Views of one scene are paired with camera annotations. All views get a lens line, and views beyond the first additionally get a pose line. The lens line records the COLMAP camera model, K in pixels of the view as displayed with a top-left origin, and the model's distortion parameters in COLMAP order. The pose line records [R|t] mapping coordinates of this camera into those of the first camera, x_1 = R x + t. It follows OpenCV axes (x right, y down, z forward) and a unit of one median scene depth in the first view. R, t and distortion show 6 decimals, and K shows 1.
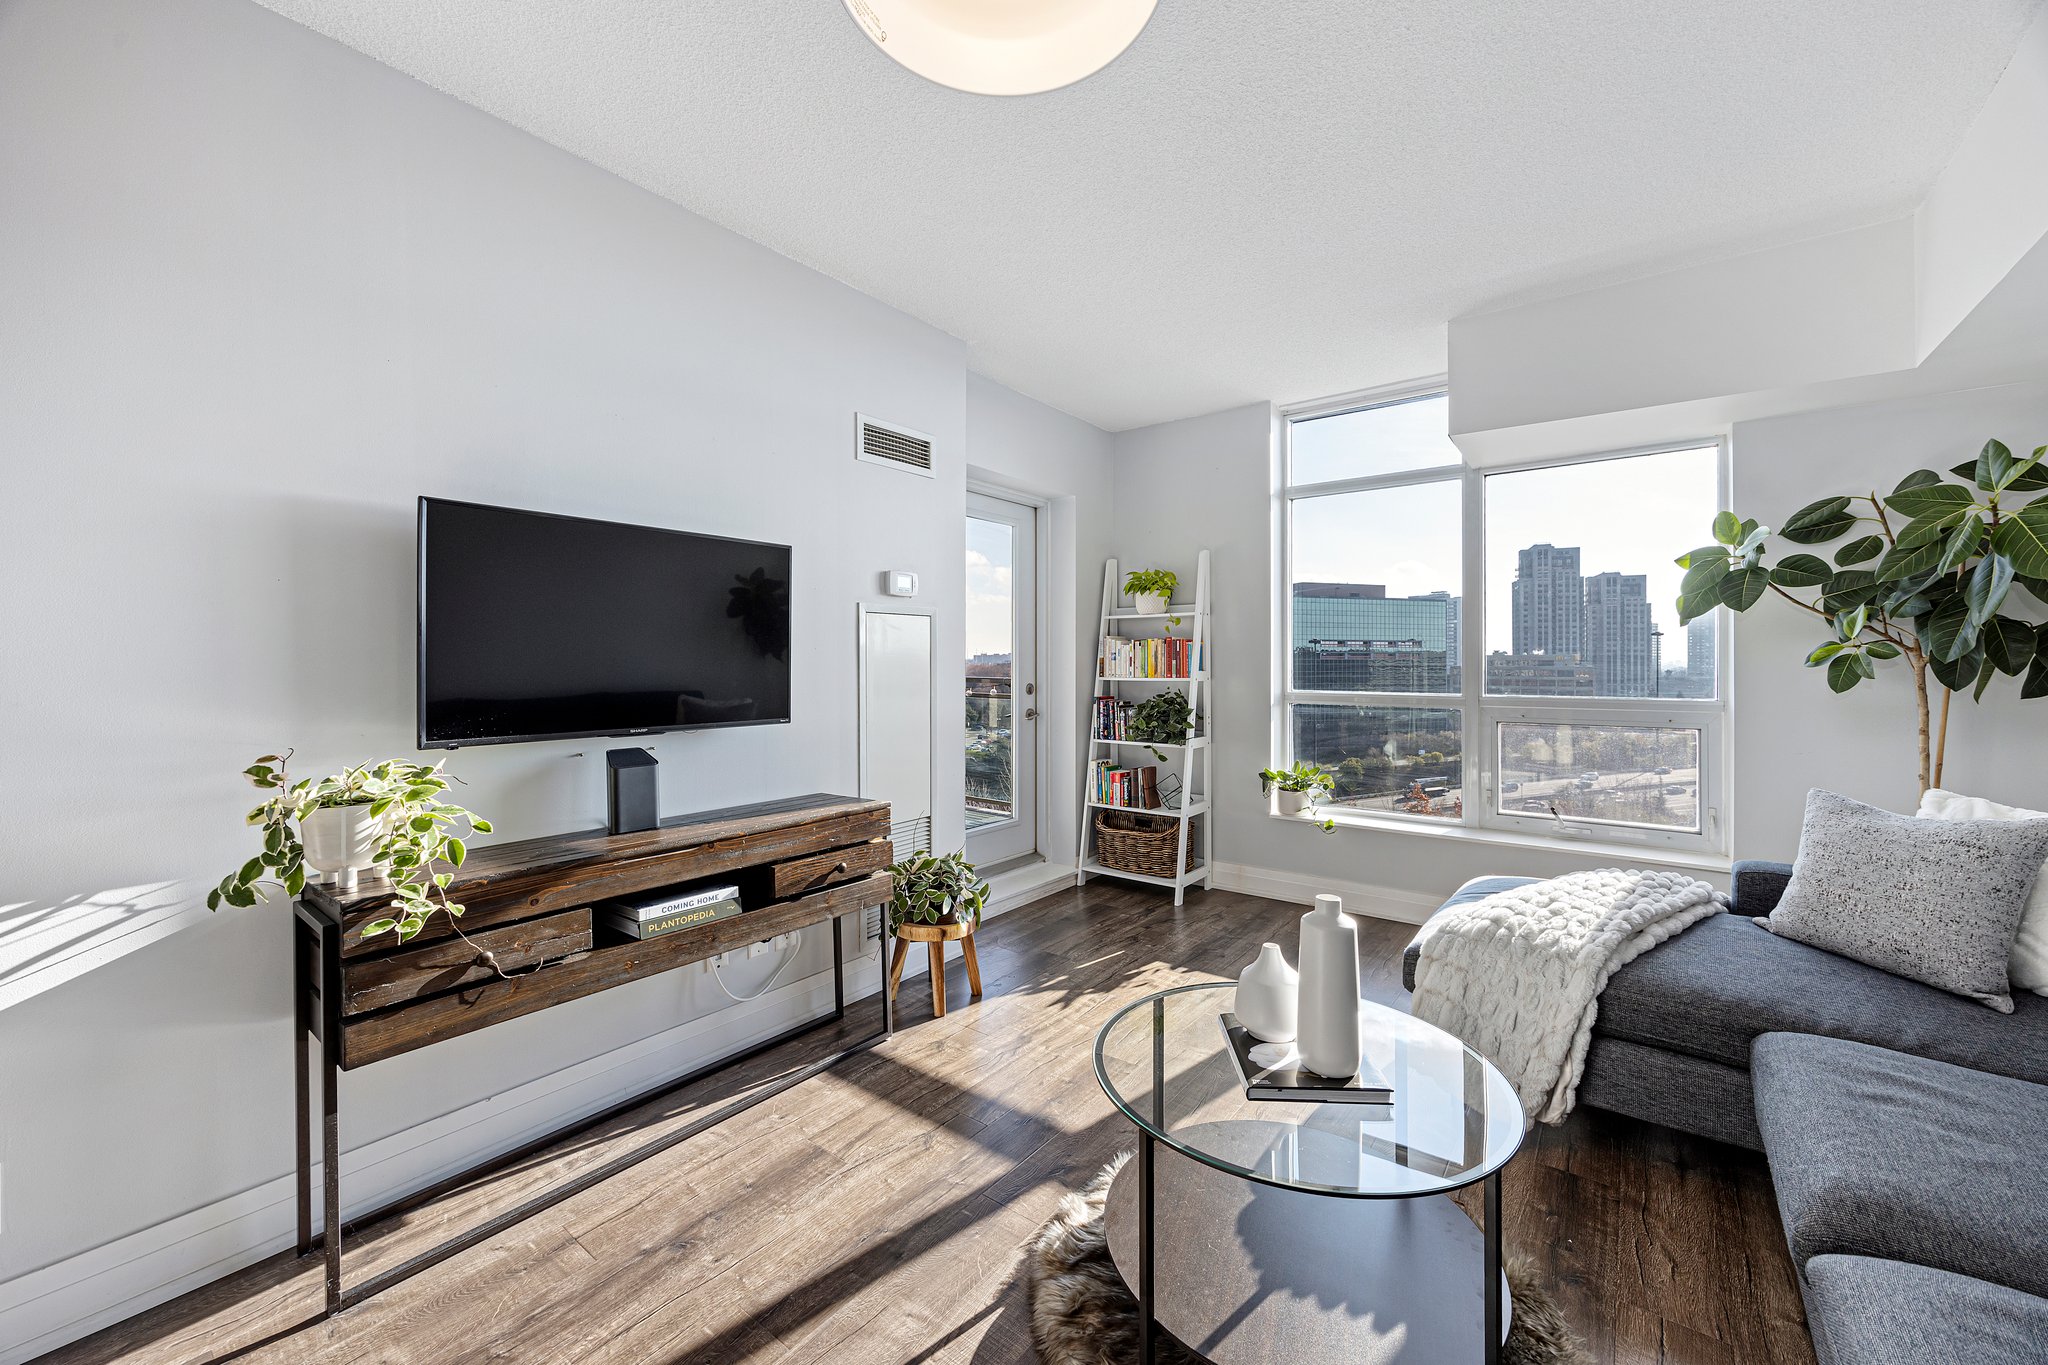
lens RADIAL K [[788.1, 0, 1016.9], [0, 788.1, 660.0], [0, 0, 1]] dist [-0.003341, 0.000933]
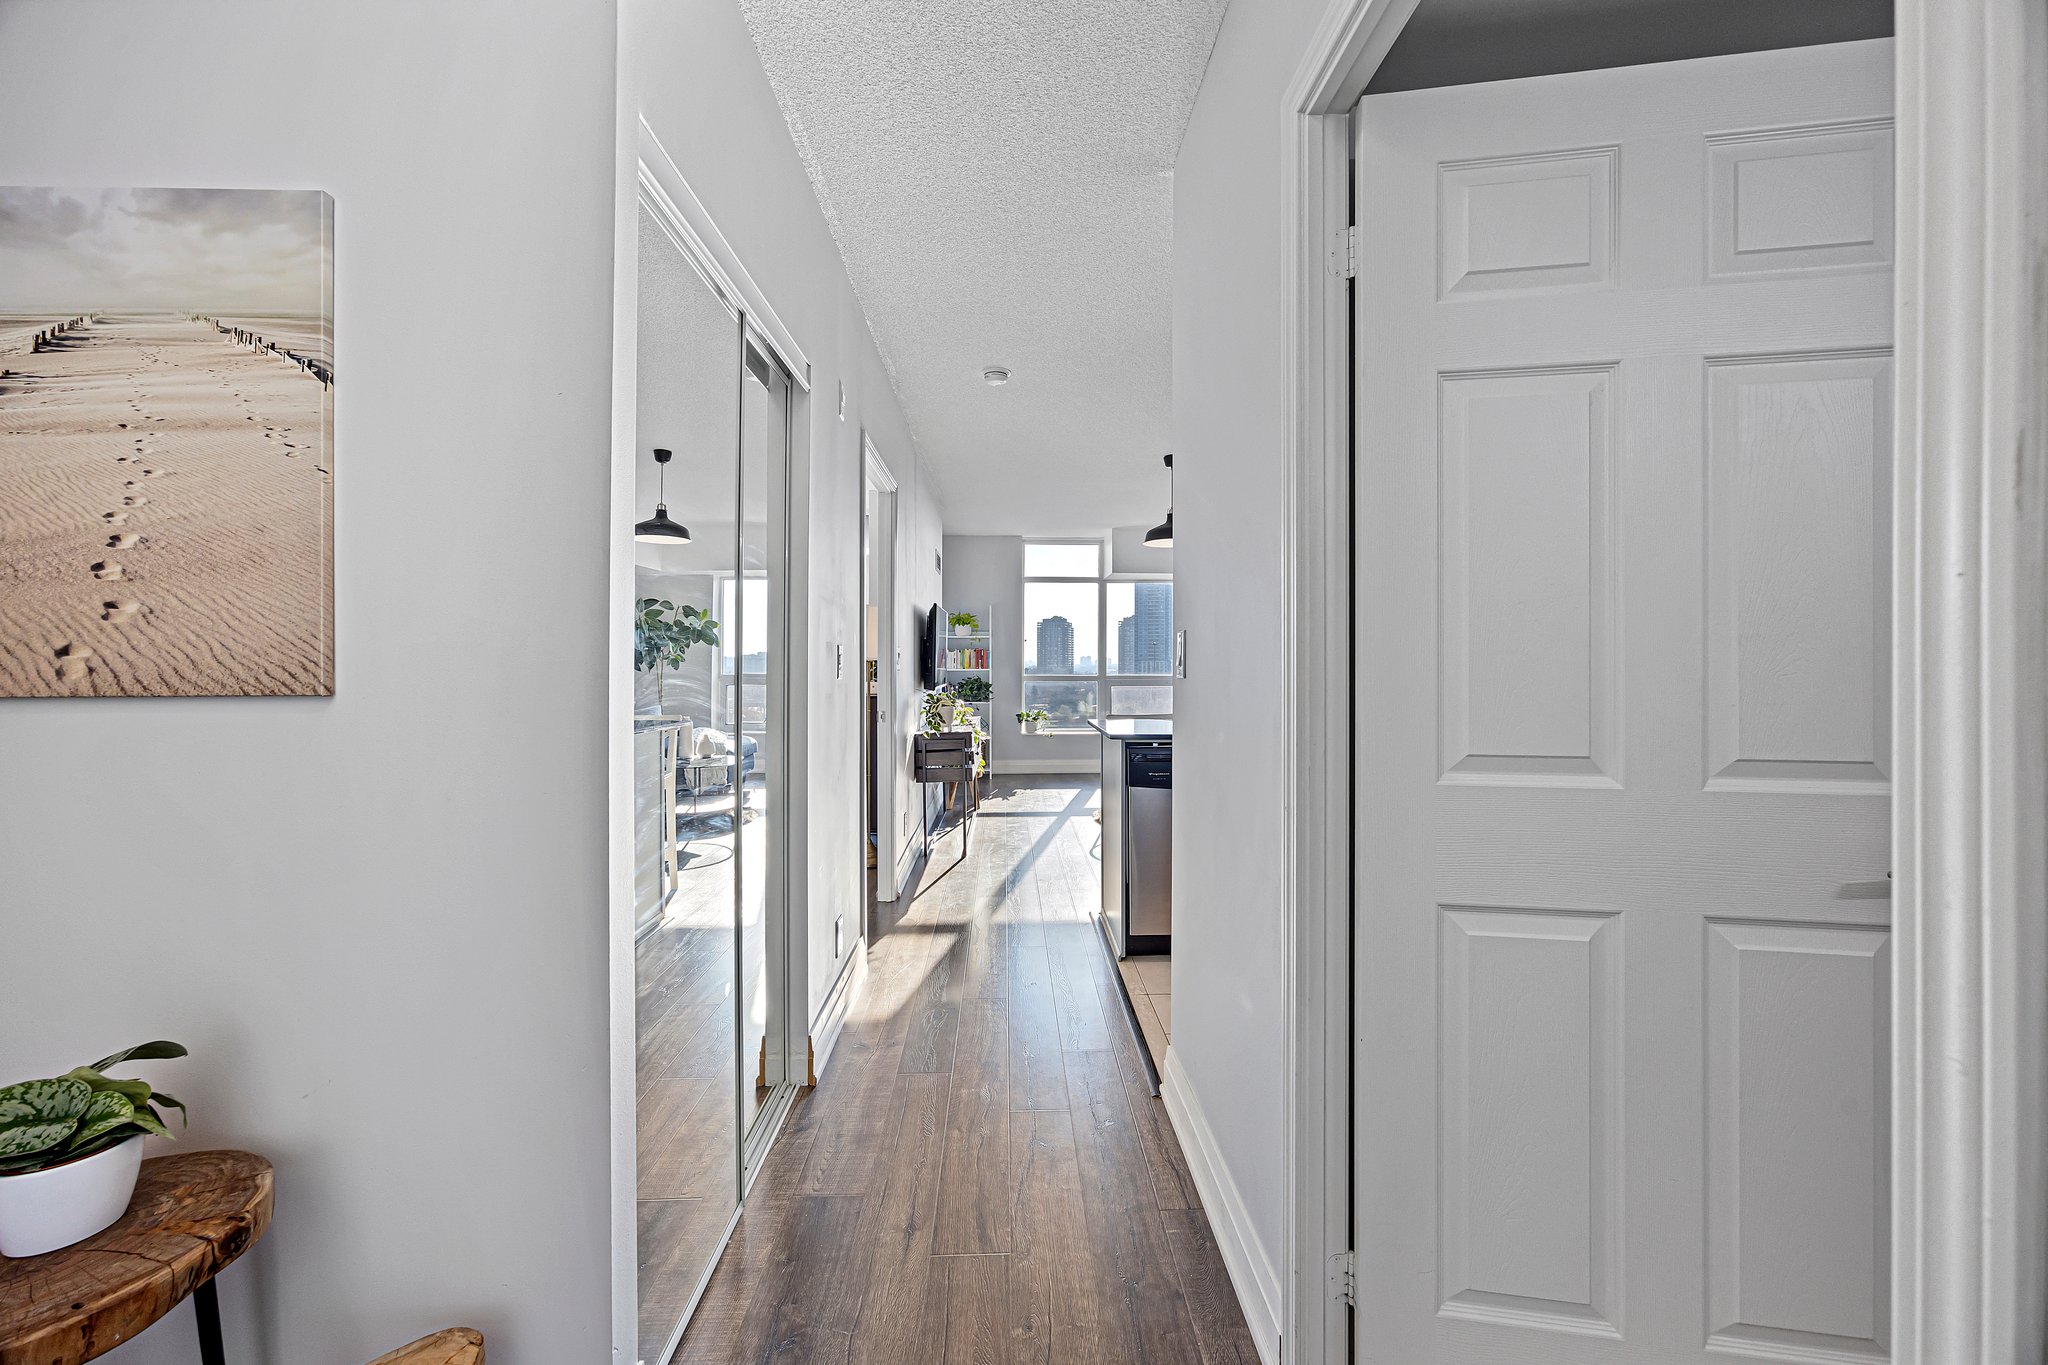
lens RADIAL K [[788.1, 0, 1031.9], [0, 788.1, 676.1], [0, 0, 1]] dist [-0.003341, 0.000933]
pose [[0.777302, -0.006440, 0.629094, -0.962245], [-0.000935, 0.999935, 0.011392, 0.018509], [-0.629127, -0.009444, 0.777245, -0.632999]]
